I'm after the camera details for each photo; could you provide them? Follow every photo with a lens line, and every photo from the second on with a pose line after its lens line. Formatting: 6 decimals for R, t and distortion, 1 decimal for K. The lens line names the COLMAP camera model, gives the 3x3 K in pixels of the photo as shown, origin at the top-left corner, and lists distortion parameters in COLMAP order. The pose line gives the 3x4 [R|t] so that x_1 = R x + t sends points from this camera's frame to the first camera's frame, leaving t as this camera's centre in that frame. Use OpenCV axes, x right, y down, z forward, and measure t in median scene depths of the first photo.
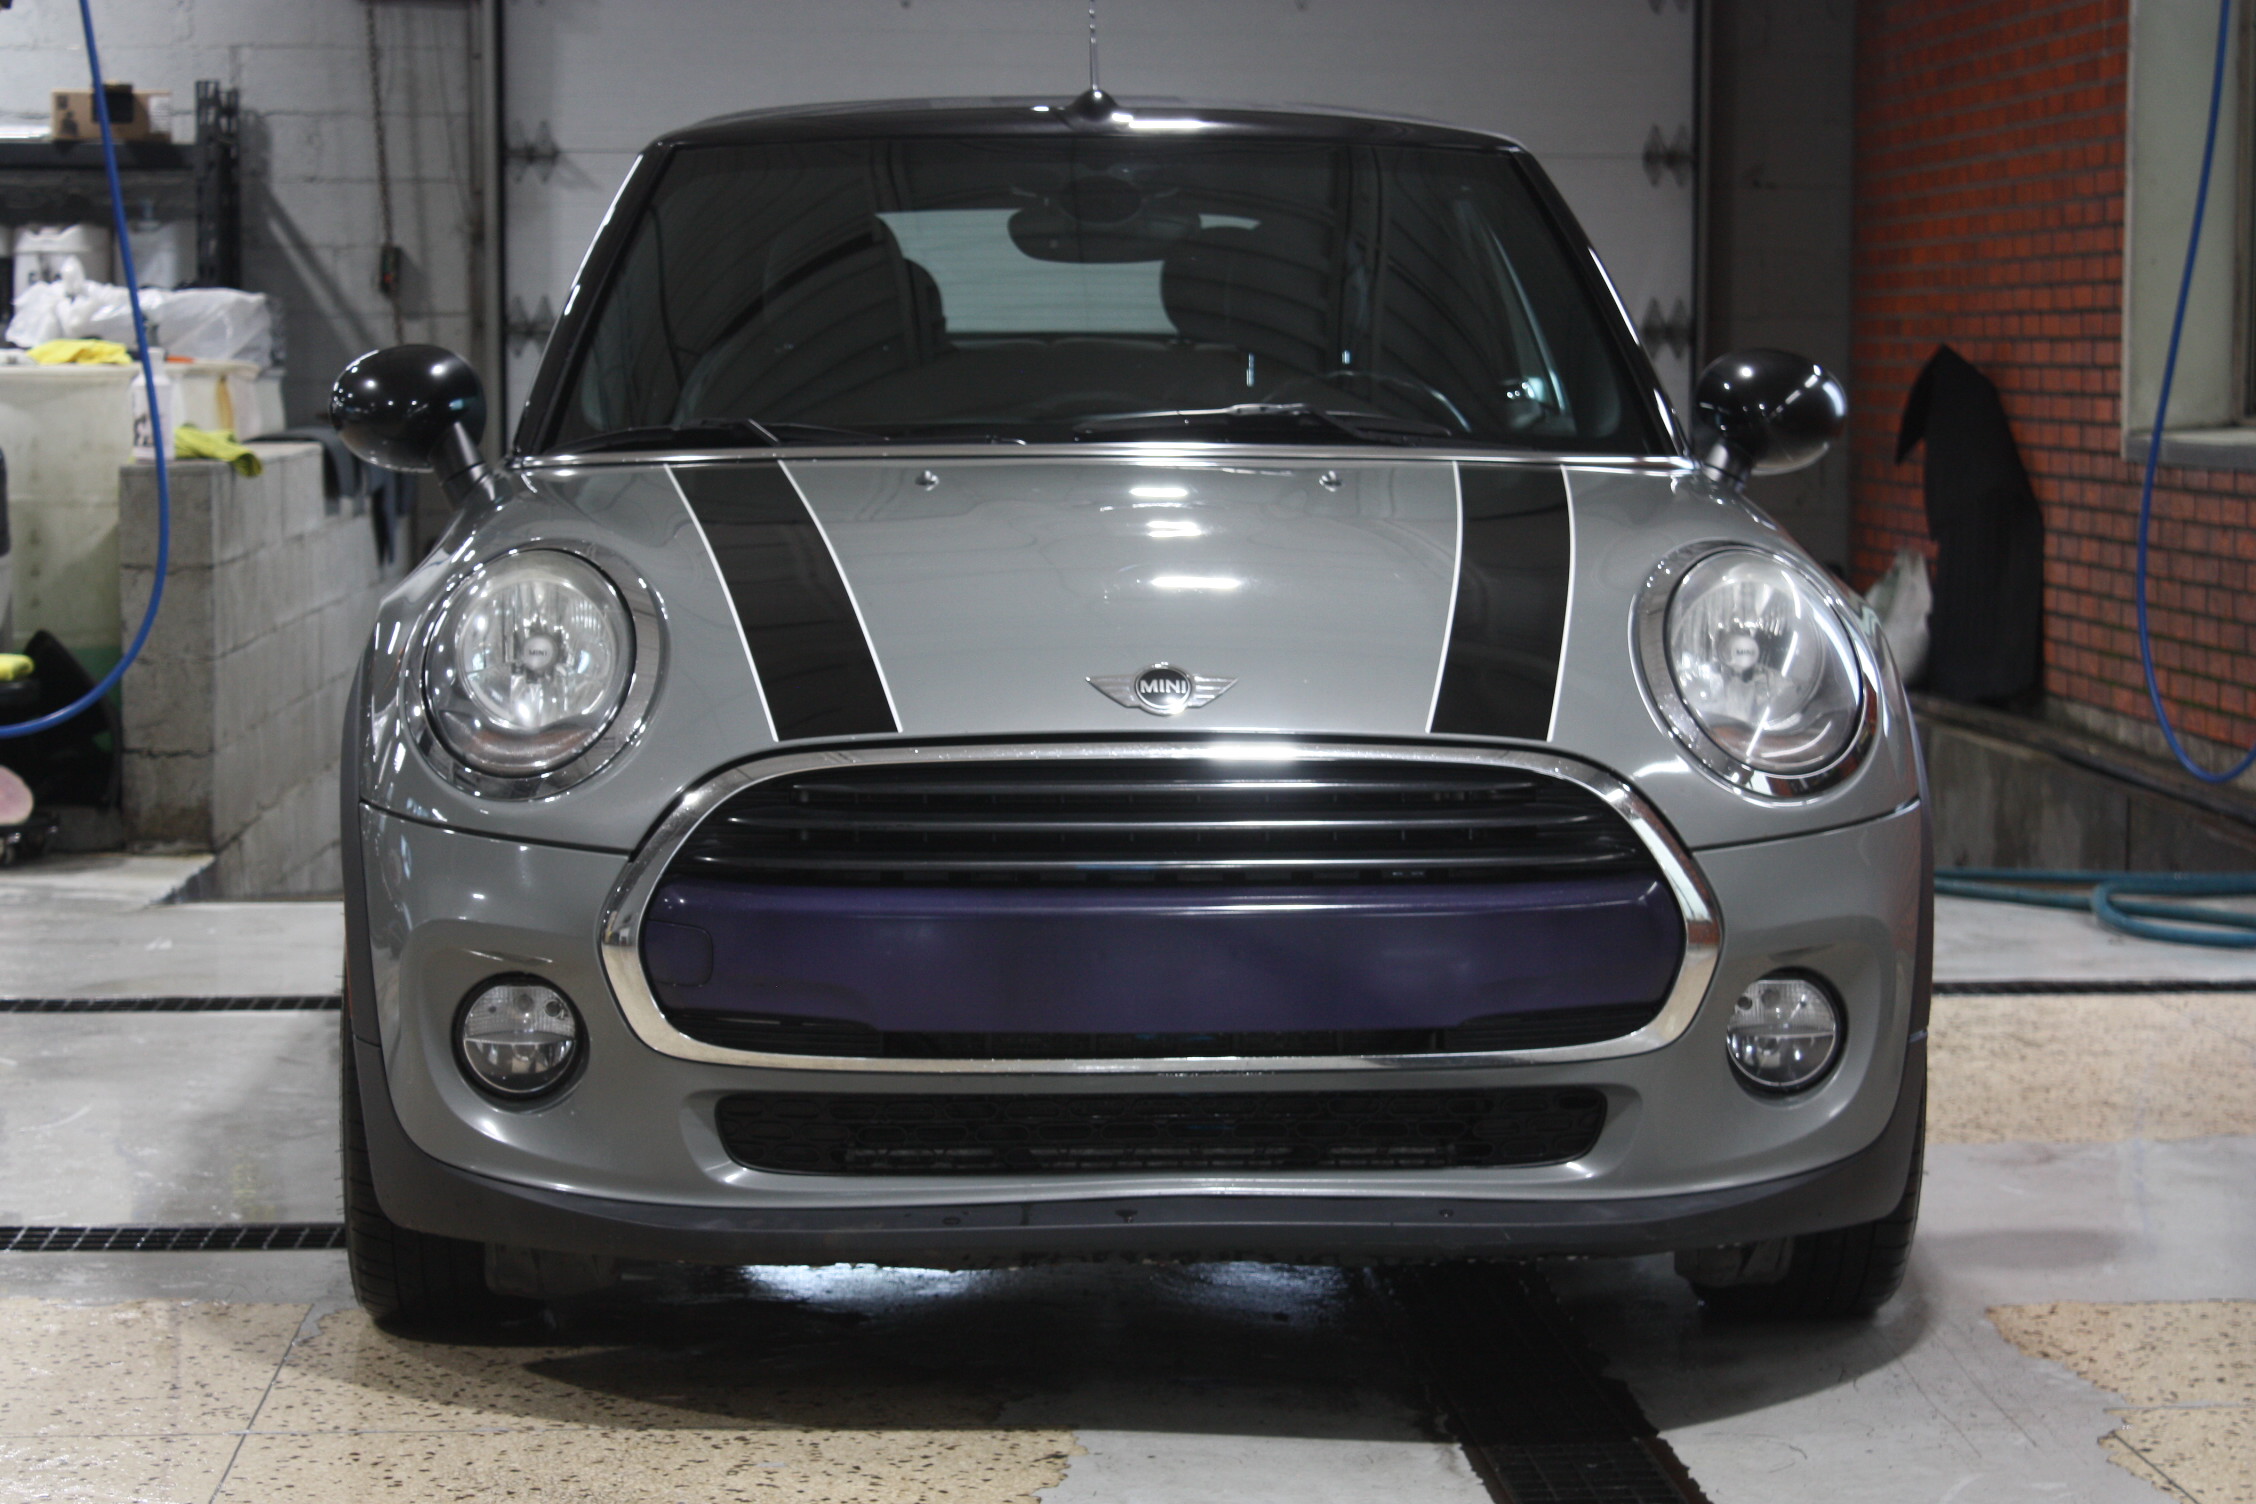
lens RADIAL K [[5139.6, 0, 1127.0], [0, 5139.6, 788.5], [0, 0, 1]] dist [0.076215, -0.101526]
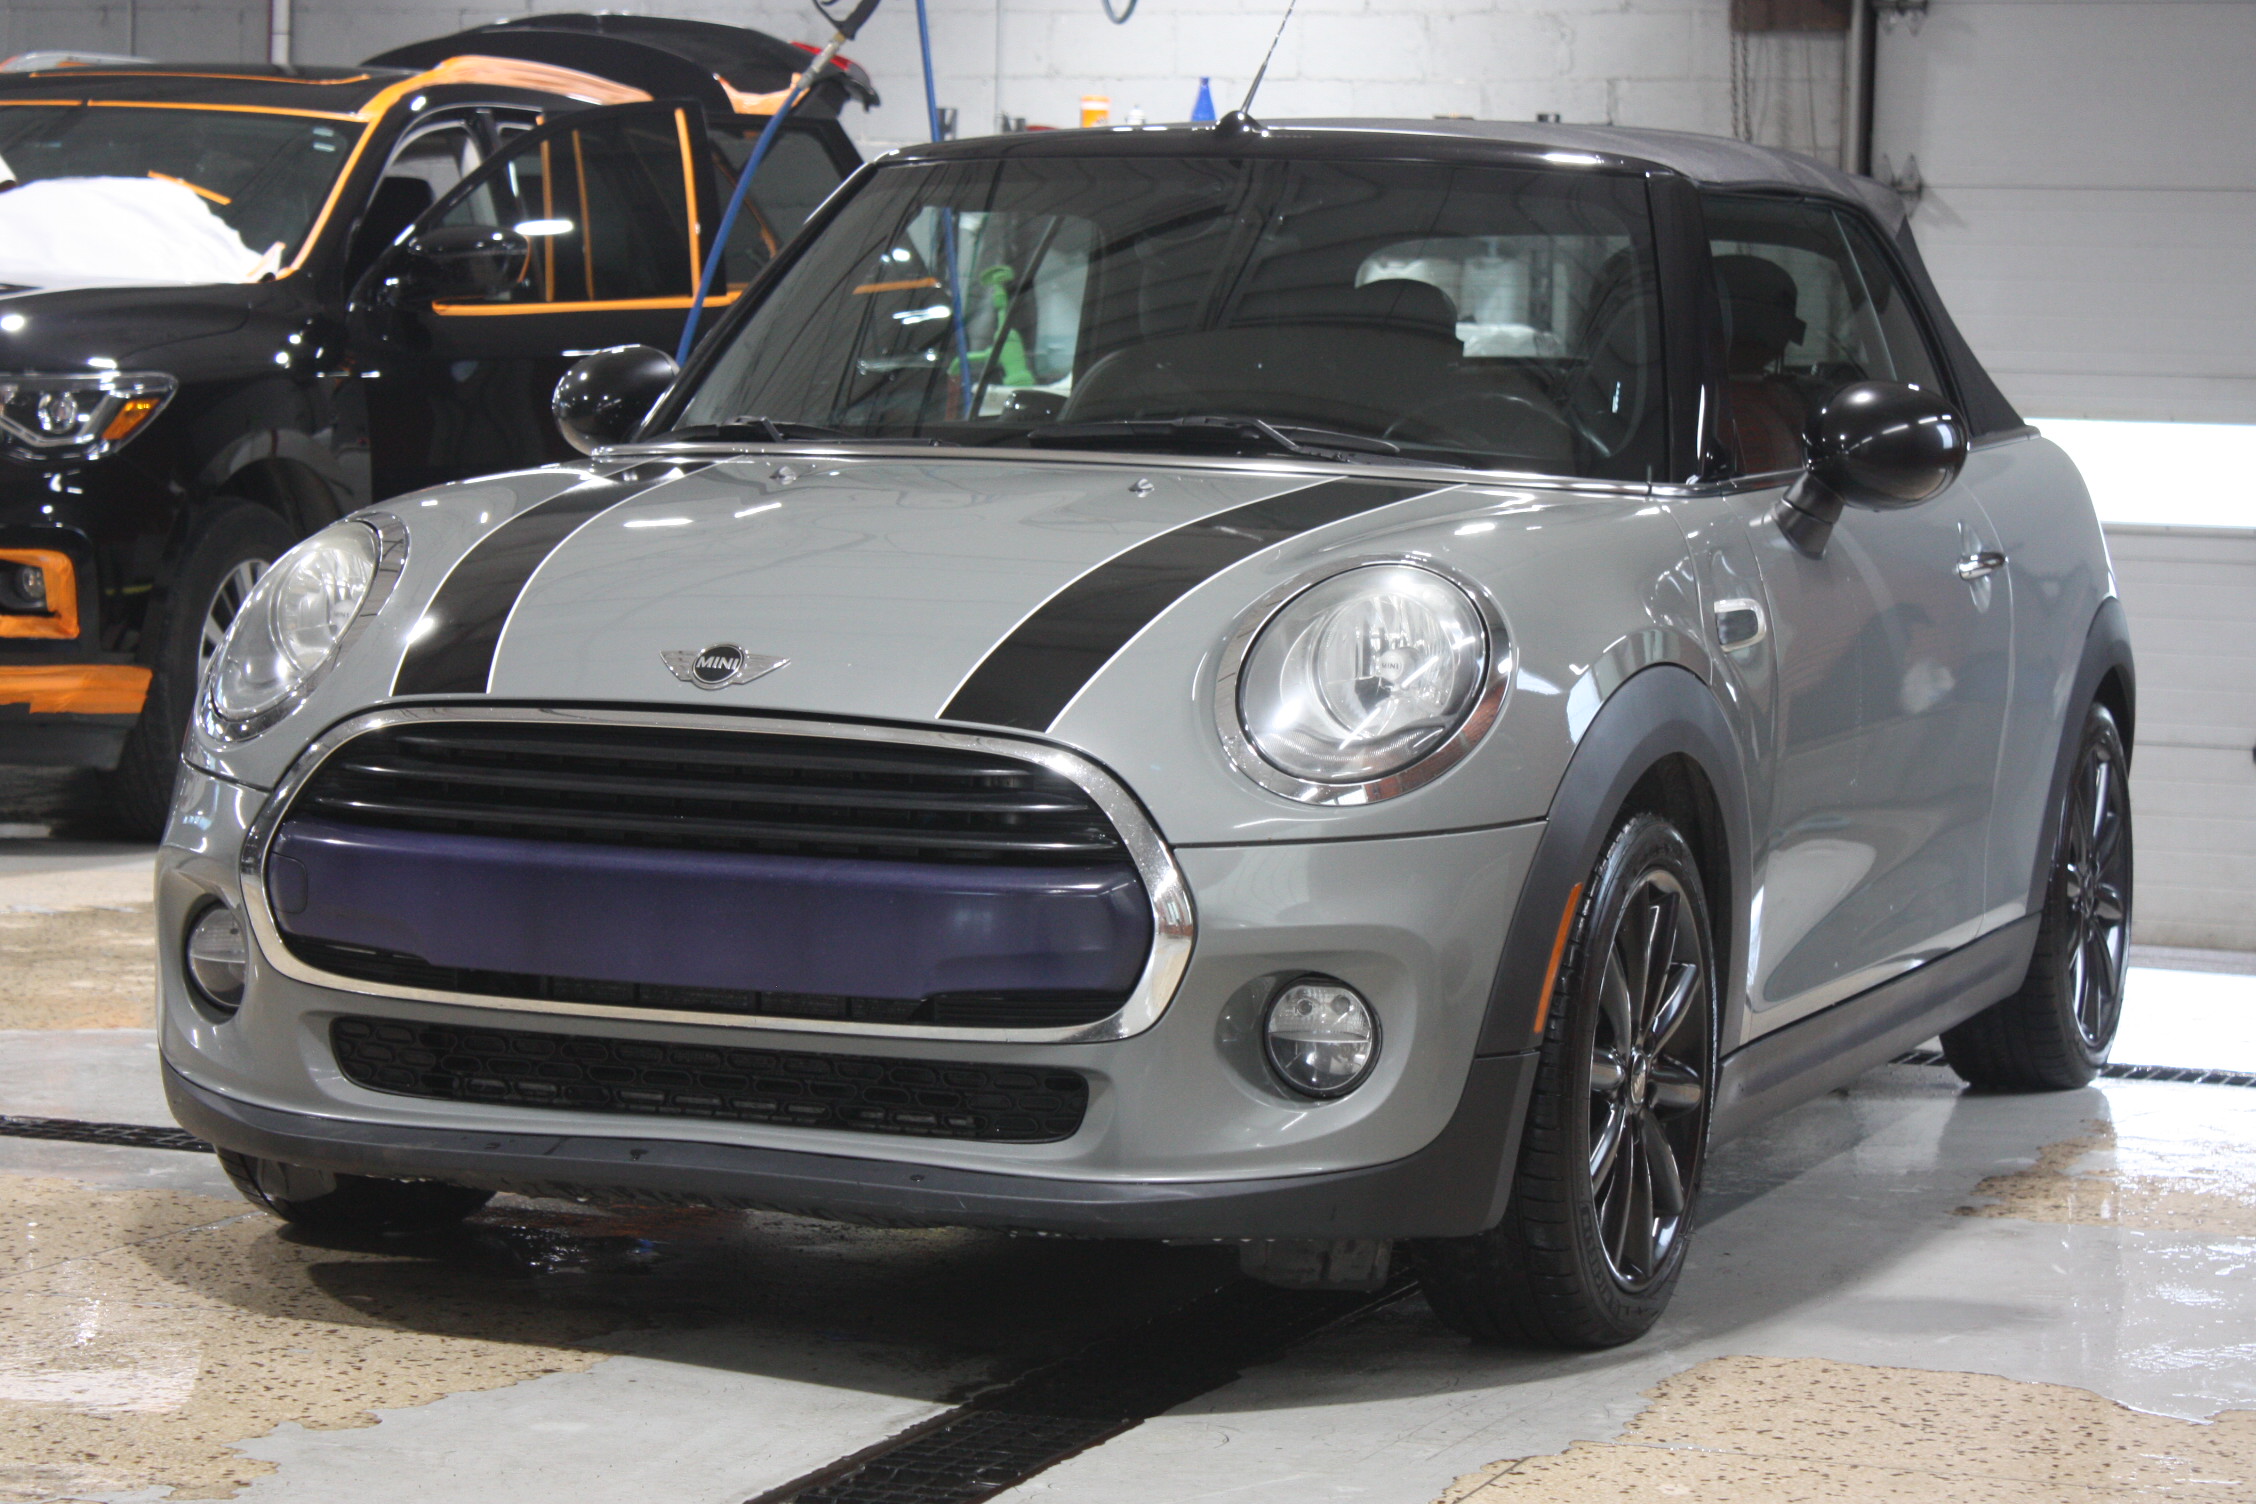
lens RADIAL K [[5570.5, 0, 1067.9], [0, 5570.5, 748.9], [0, 0, 1]] dist [0.091609, -0.354926]
pose [[0.902048, 0.050144, -0.428714, 0.434539], [-0.060854, 0.998083, -0.011303, 0.004992], [0.427325, 0.036285, 0.903369, -0.008958]]
